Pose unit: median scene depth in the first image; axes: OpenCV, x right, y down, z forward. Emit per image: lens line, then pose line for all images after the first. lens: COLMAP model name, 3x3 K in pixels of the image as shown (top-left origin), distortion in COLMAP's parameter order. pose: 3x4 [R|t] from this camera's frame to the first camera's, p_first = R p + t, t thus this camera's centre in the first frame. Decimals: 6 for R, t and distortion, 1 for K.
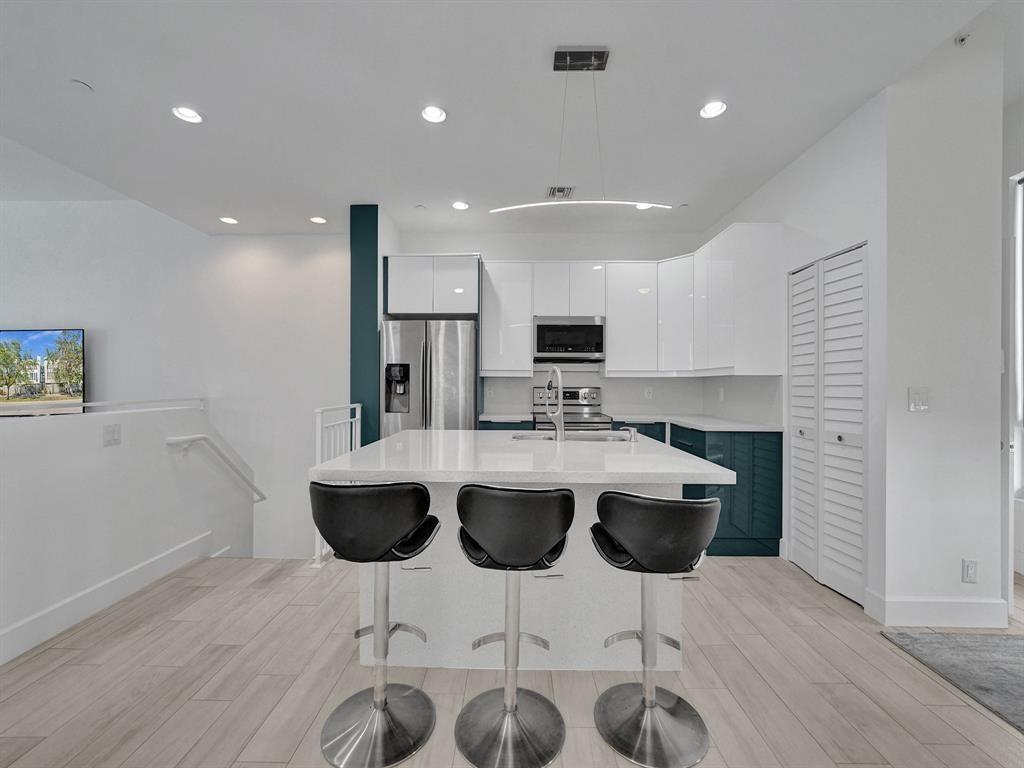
lens RADIAL K [[417.9, 0, 512.0], [0, 417.9, 384.0], [0, 0, 1]] dist [-0.001090, 0.000942]
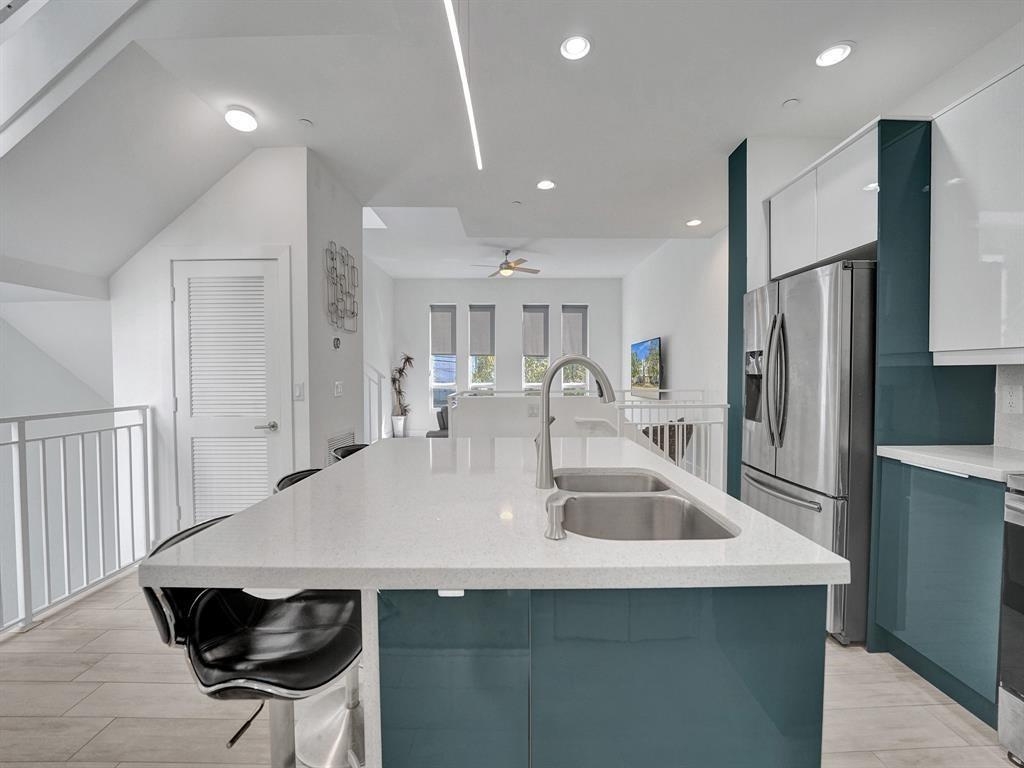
lens RADIAL K [[418.2, 0, 515.3], [0, 418.2, 396.5], [0, 0, 1]] dist [-0.019451, 0.000575]
pose [[0.022030, 0.048691, -0.998571, 0.502253], [0.008973, 0.998763, 0.048898, -0.010851], [0.999717, -0.010038, 0.021566, 0.670777]]
